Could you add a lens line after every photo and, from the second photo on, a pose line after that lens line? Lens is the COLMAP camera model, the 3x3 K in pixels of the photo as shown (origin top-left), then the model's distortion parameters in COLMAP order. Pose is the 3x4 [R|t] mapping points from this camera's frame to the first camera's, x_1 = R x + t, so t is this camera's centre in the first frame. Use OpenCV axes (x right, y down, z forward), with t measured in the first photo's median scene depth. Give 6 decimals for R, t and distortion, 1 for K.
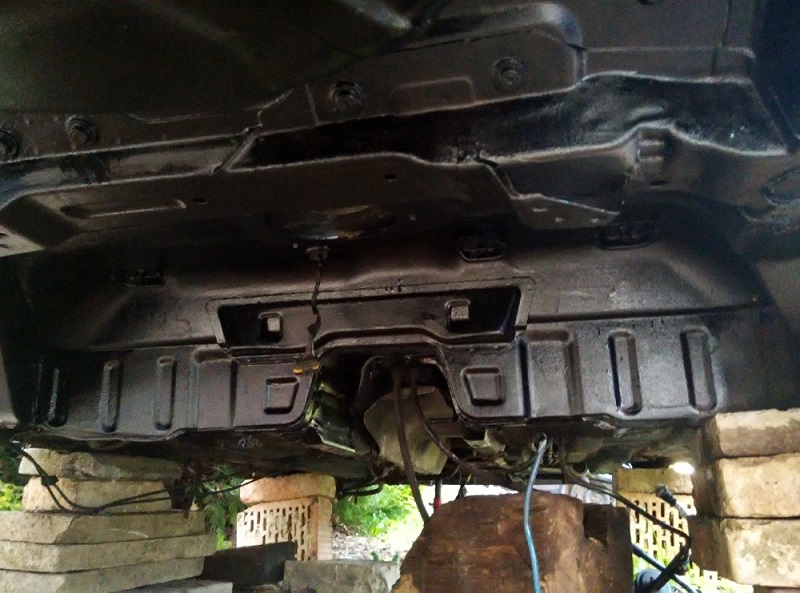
lens RADIAL K [[652.1, 0, 400.0], [0, 652.1, 296.5], [0, 0, 1]] dist [0.100178, -0.164416]
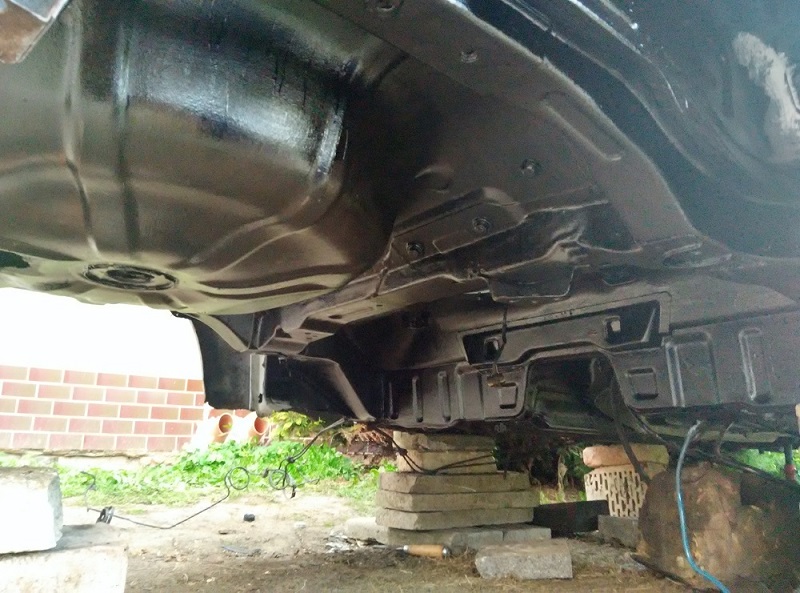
lens RADIAL K [[652.1, 0, 400.0], [0, 652.1, 296.5], [0, 0, 1]] dist [0.100178, -0.164416]
pose [[0.796863, -0.139730, -0.587780, 0.466370], [0.175039, 0.984556, 0.003249, -0.098750], [0.578248, -0.105474, 0.809014, -0.235686]]
